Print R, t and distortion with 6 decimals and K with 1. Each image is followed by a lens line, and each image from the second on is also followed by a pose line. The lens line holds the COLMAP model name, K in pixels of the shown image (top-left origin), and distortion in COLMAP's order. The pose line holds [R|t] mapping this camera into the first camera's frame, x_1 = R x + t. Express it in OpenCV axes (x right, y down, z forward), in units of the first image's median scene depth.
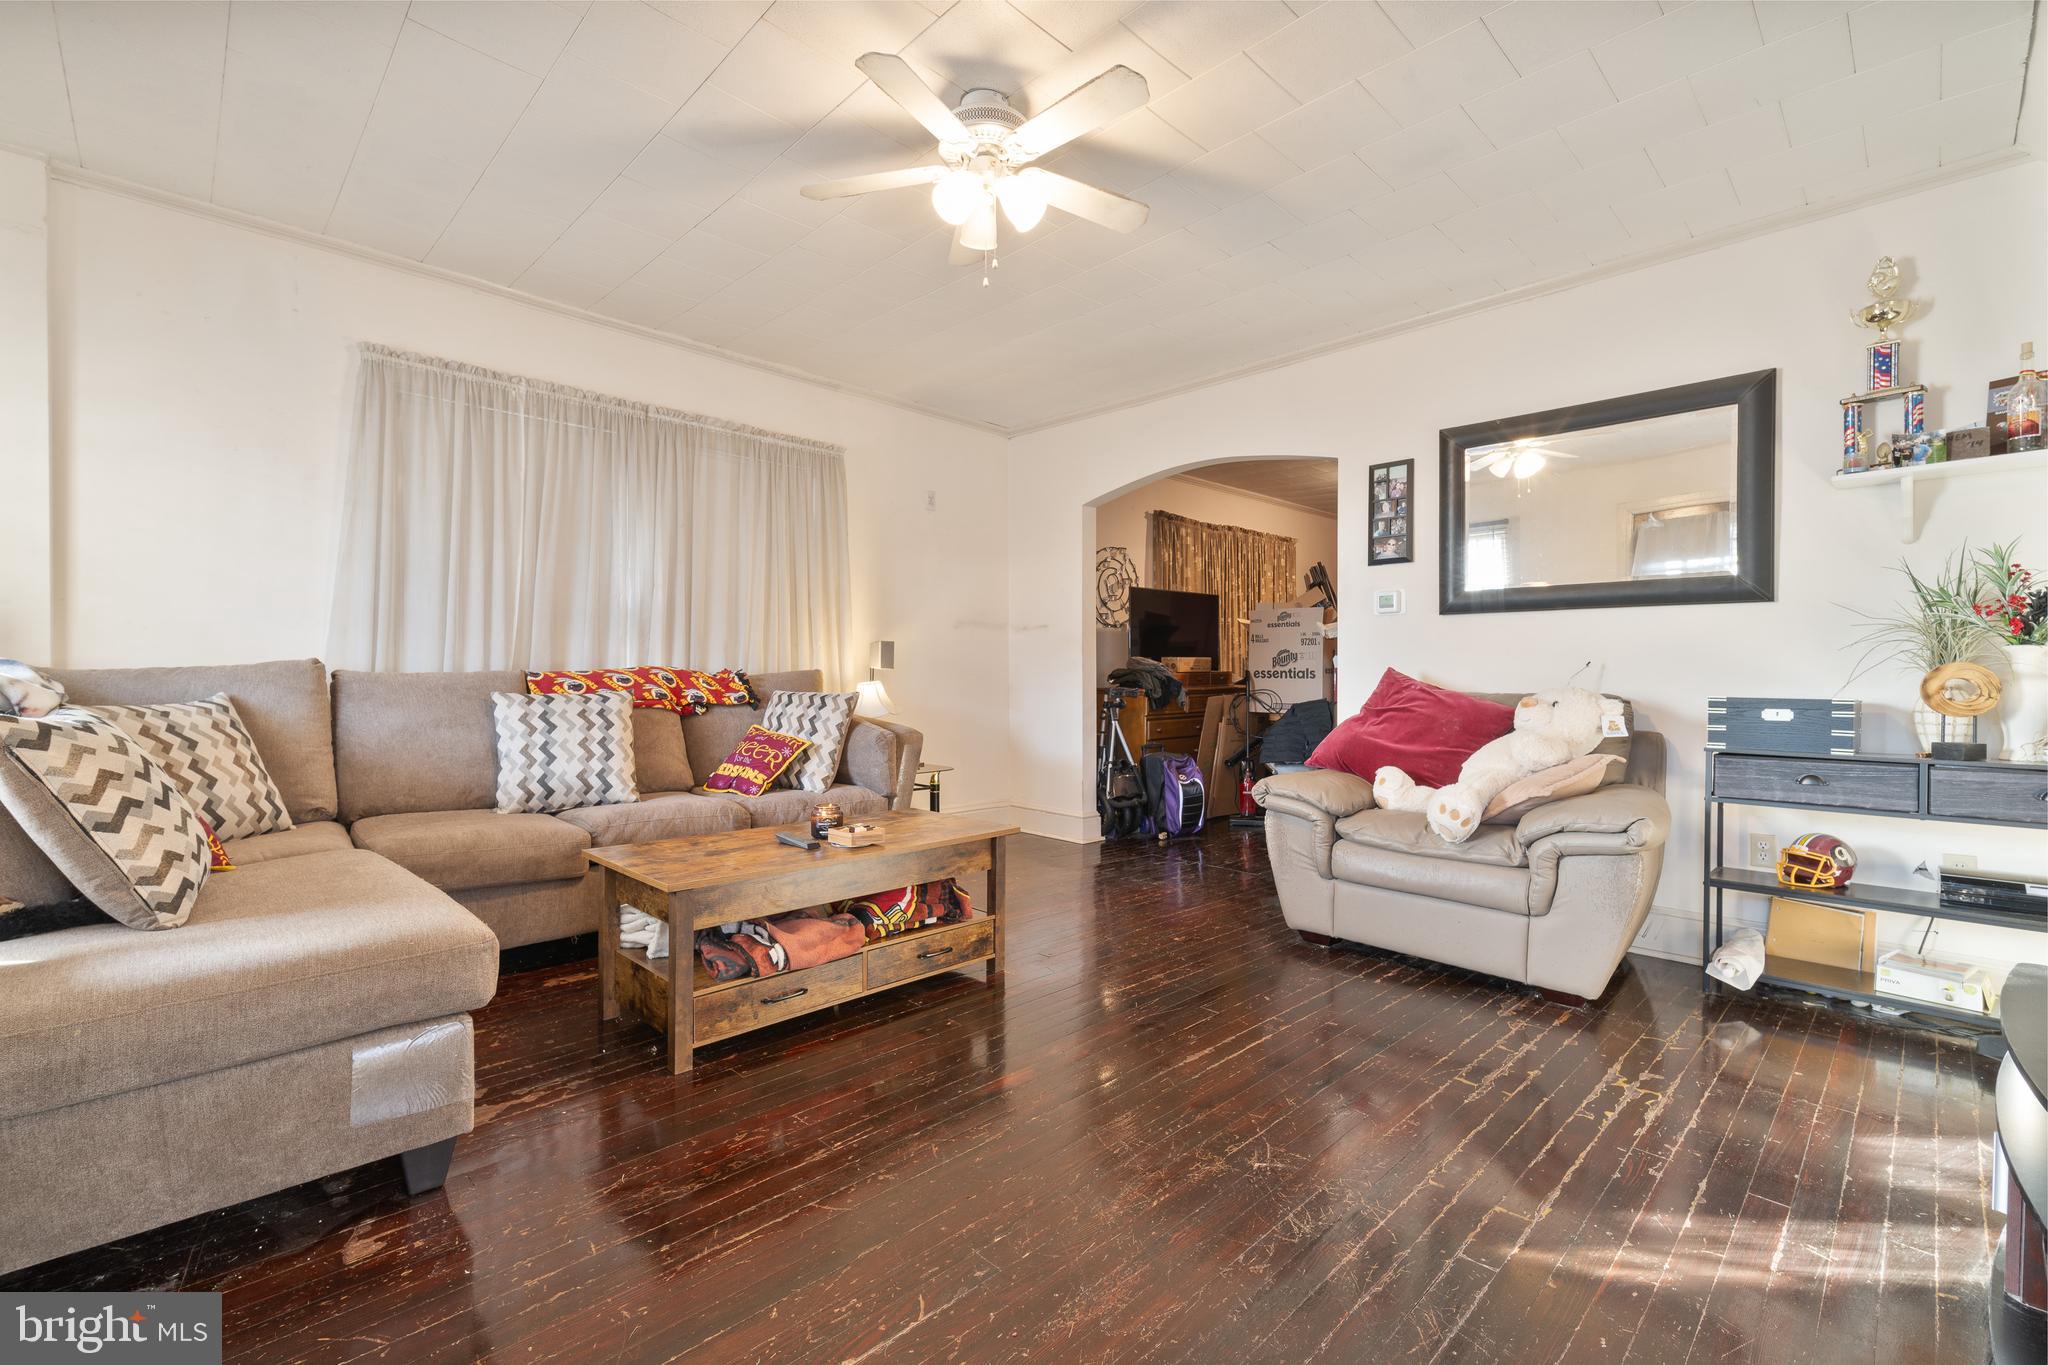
lens RADIAL K [[886.8, 0, 1018.2], [0, 886.8, 672.6], [0, 0, 1]] dist [0.004011, 0.001656]
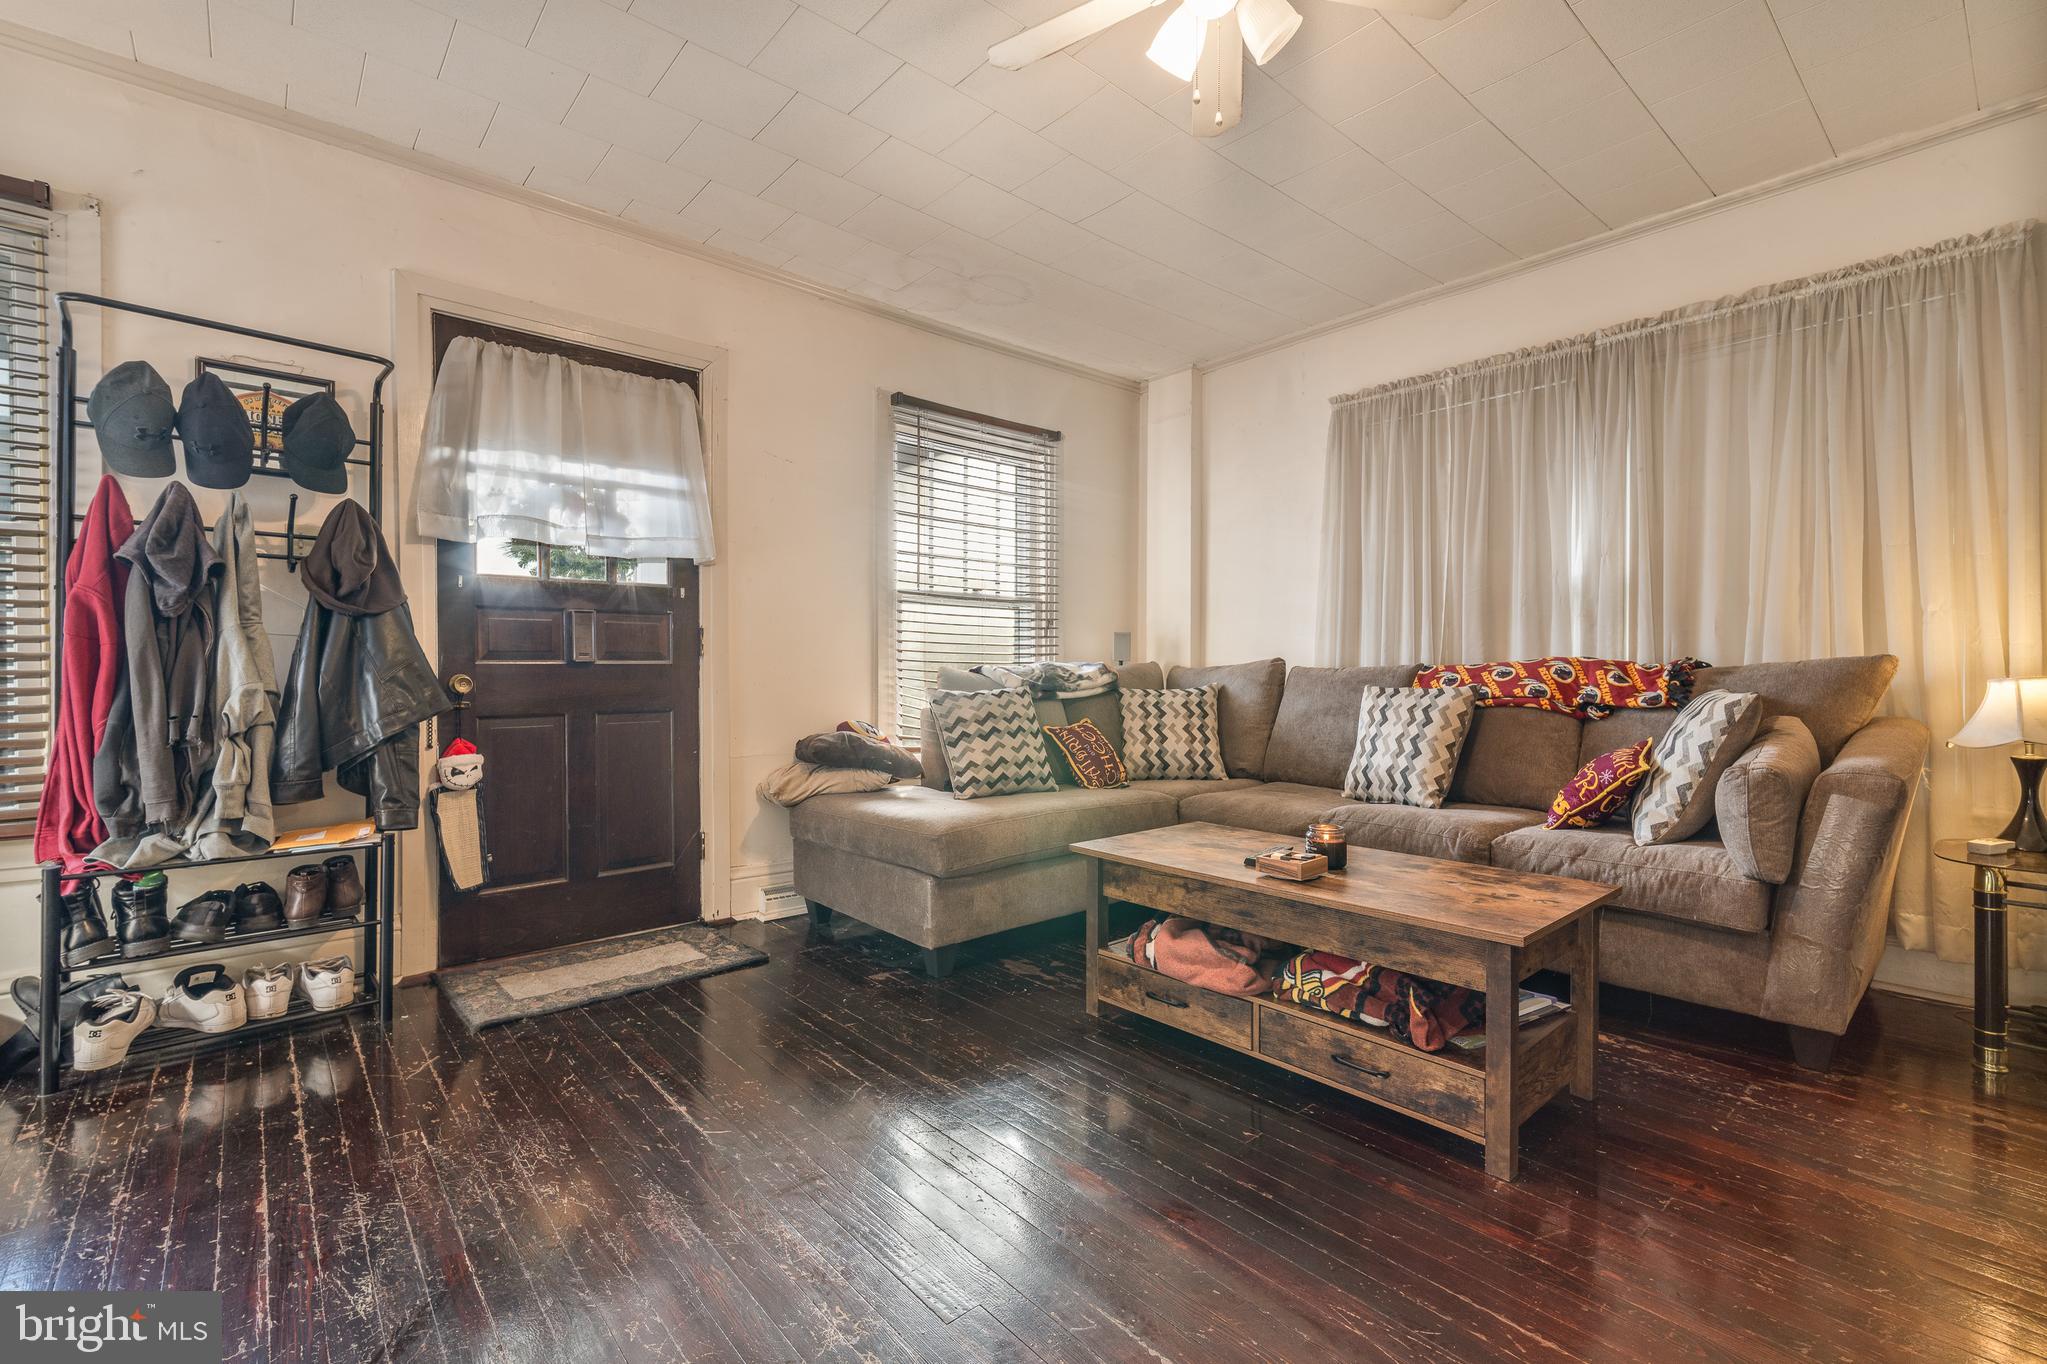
lens RADIAL K [[886.3, 0, 1026.8], [0, 886.3, 671.7], [0, 0, 1]] dist [0.004011, 0.001656]
pose [[-0.053533, -0.004598, -0.998555, 0.621086], [0.007344, 0.999961, -0.004999, 0.009454], [0.998539, -0.007601, -0.053497, 0.787266]]
